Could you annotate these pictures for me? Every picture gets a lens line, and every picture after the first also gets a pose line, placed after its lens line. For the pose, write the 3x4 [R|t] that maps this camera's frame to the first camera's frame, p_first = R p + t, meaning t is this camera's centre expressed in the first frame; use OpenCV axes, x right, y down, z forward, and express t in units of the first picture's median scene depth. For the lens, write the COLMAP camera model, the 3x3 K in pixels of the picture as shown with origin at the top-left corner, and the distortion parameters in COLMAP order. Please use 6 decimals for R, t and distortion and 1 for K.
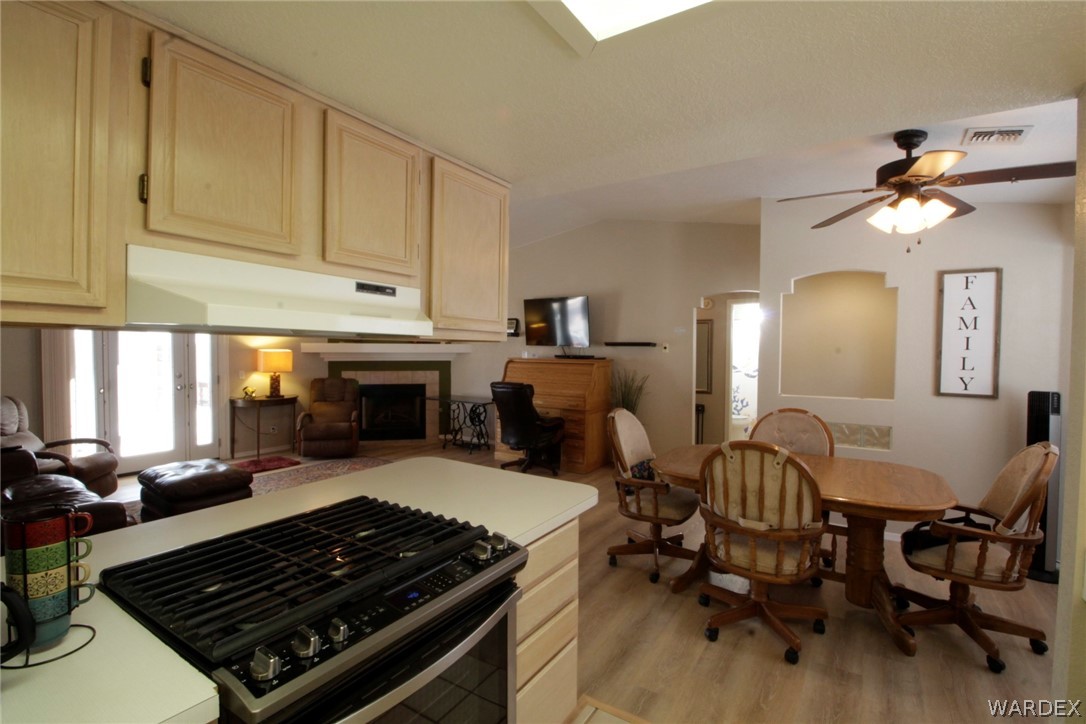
lens RADIAL K [[501.2, 0, 540.7], [0, 501.2, 362.1], [0, 0, 1]] dist [-0.005576, -0.002960]
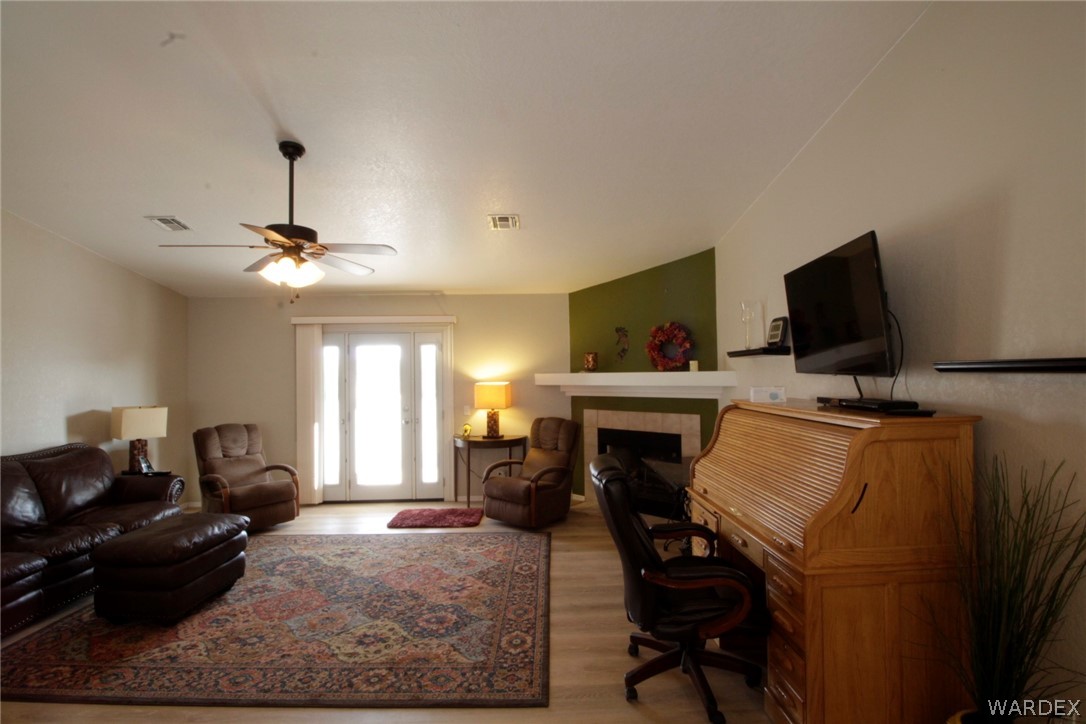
lens RADIAL K [[501.2, 0, 546.0], [0, 501.2, 365.9], [0, 0, 1]] dist [-0.005576, -0.002960]
pose [[0.570024, -0.026943, -0.821186, 0.233155], [-0.005335, 0.999320, -0.036491, -0.022770], [0.821611, 0.025182, 0.569492, 0.583077]]
